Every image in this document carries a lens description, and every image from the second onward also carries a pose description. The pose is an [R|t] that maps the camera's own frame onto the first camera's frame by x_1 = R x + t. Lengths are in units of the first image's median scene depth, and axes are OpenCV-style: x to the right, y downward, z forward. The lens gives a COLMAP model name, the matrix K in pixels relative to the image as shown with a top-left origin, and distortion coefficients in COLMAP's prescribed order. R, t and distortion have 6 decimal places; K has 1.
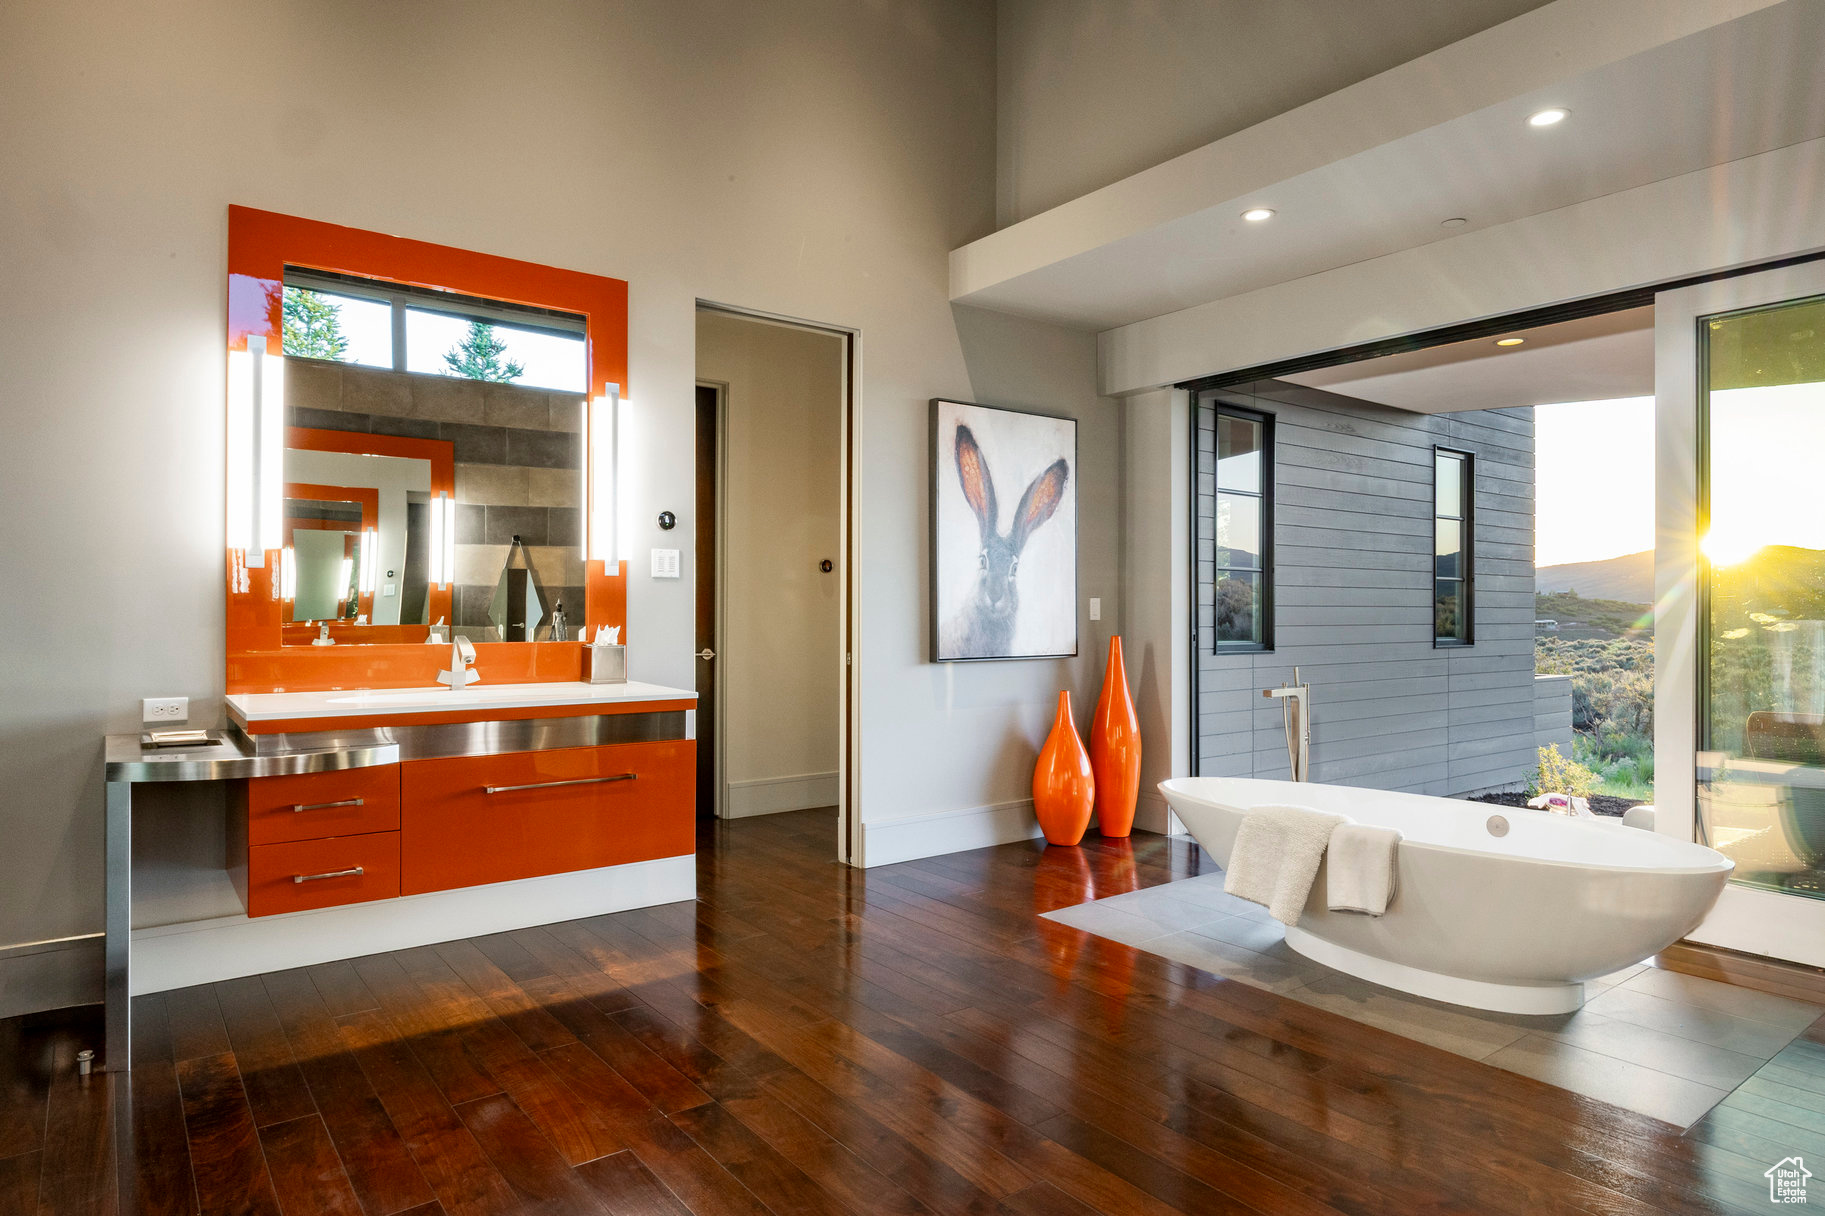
lens RADIAL K [[1074.2, 0, 912.5], [0, 1074.2, 608.0], [0, 0, 1]] dist [-0.003081, -0.001061]
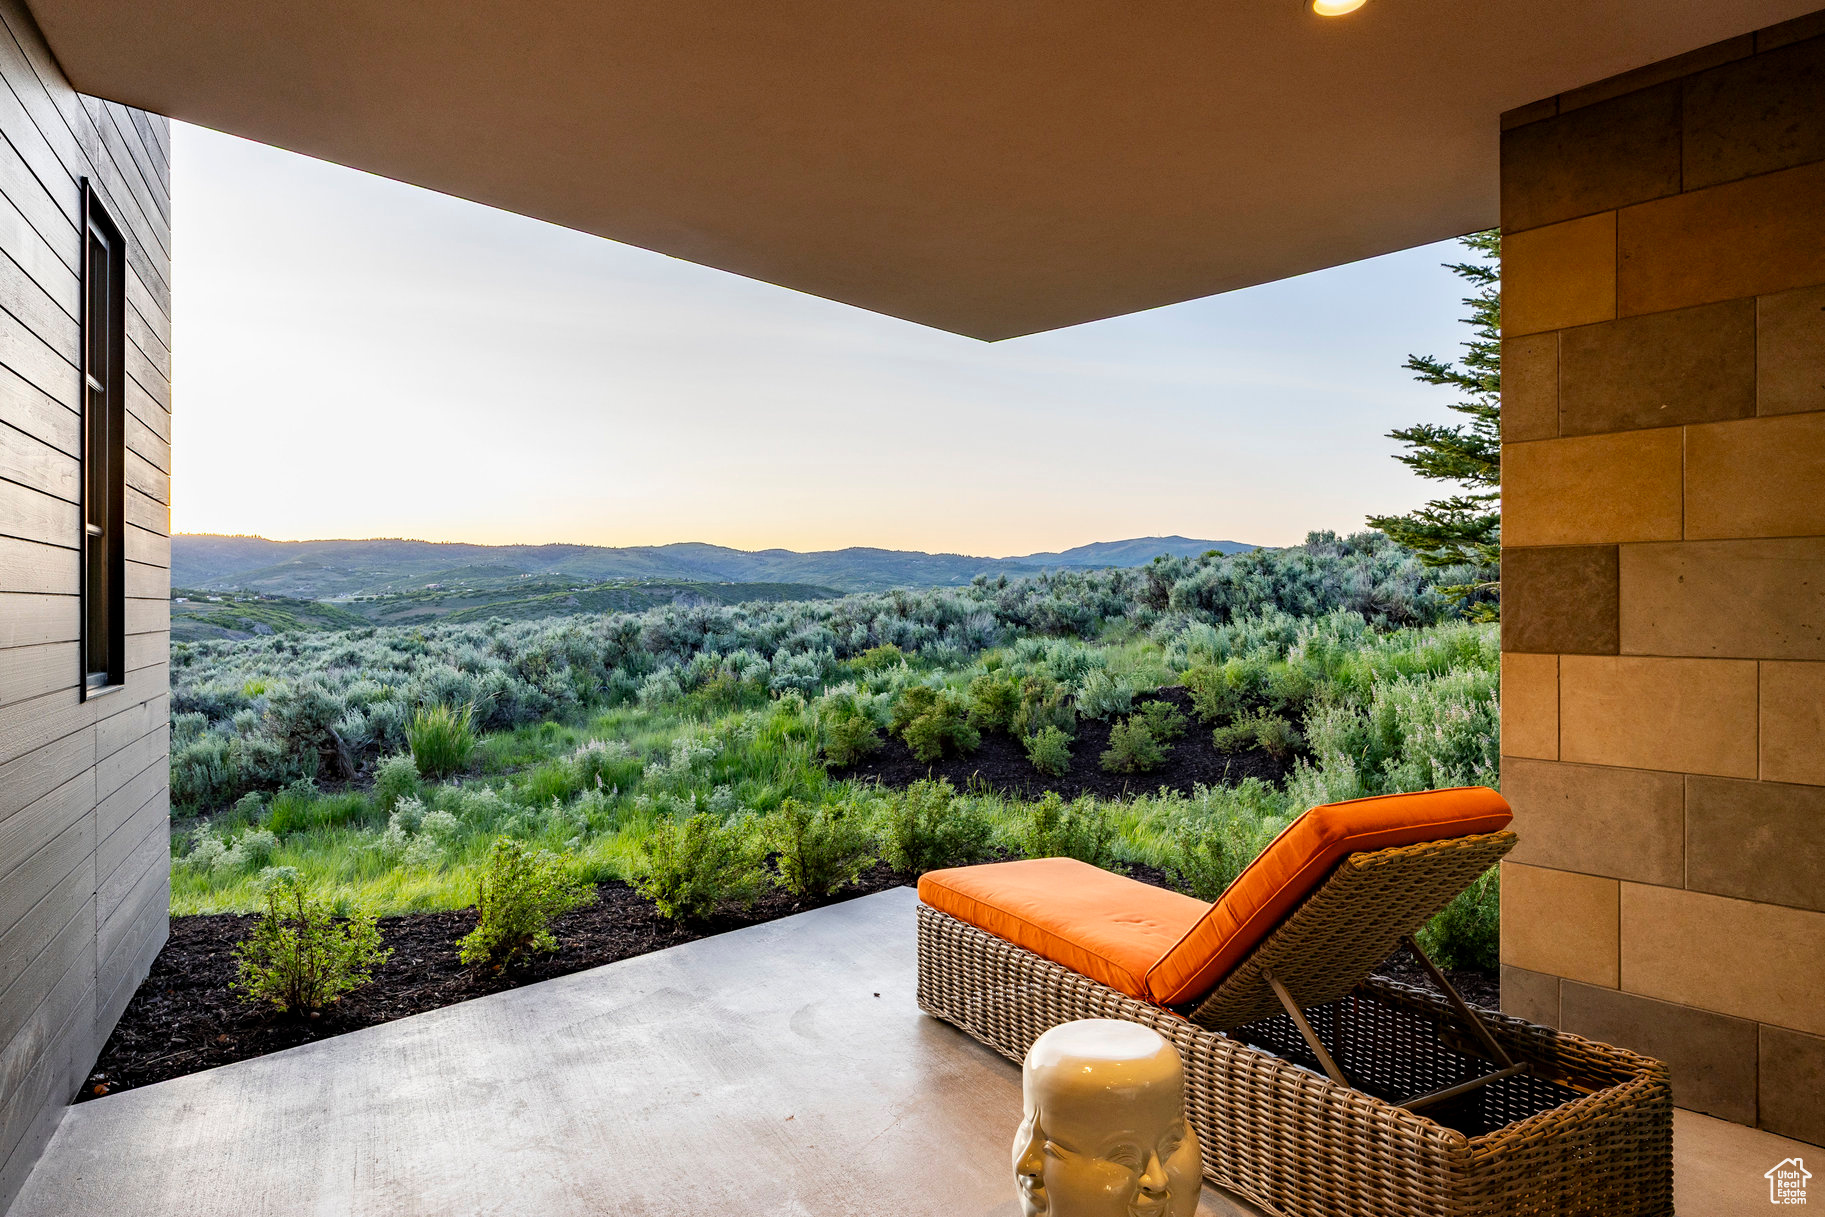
lens RADIAL K [[1114.0, 0, 912.5], [0, 1114.0, 608.5], [0, 0, 1]] dist [-0.000075, -0.000846]
pose [[0.181854, -0.004496, 0.983315, 0.210846], [-0.003711, 0.999979, 0.005259, -0.000267], [-0.983319, -0.004606, 0.181833, 0.928724]]
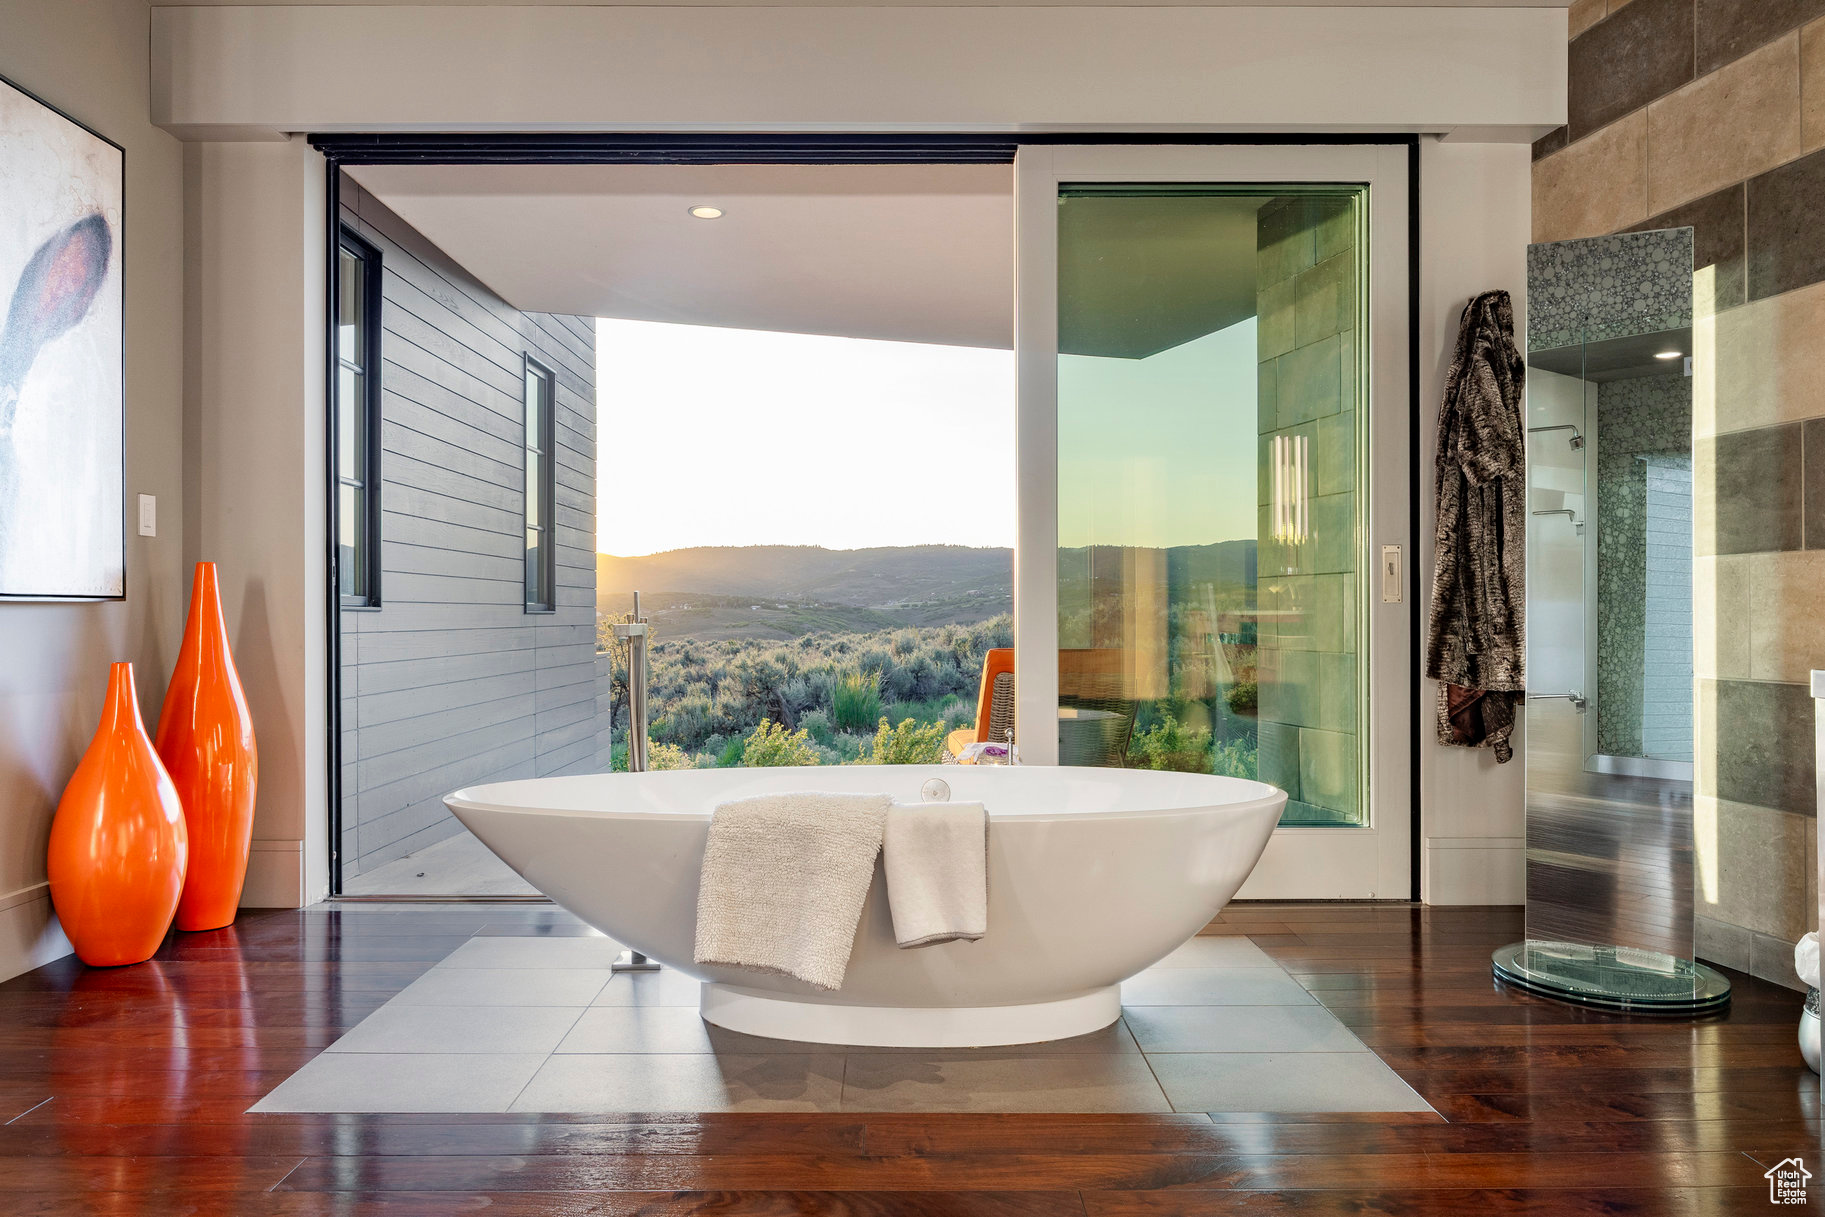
lens RADIAL K [[1262.8, 0, 912.5], [0, 1262.8, 608.5], [0, 0, 1]] dist [0.000868, 0.001497]
pose [[0.602823, -0.000743, 0.797875, -0.110262], [0.002193, 0.999997, -0.000726, 0.051608], [-0.797872, 0.002188, 0.602823, 0.329653]]
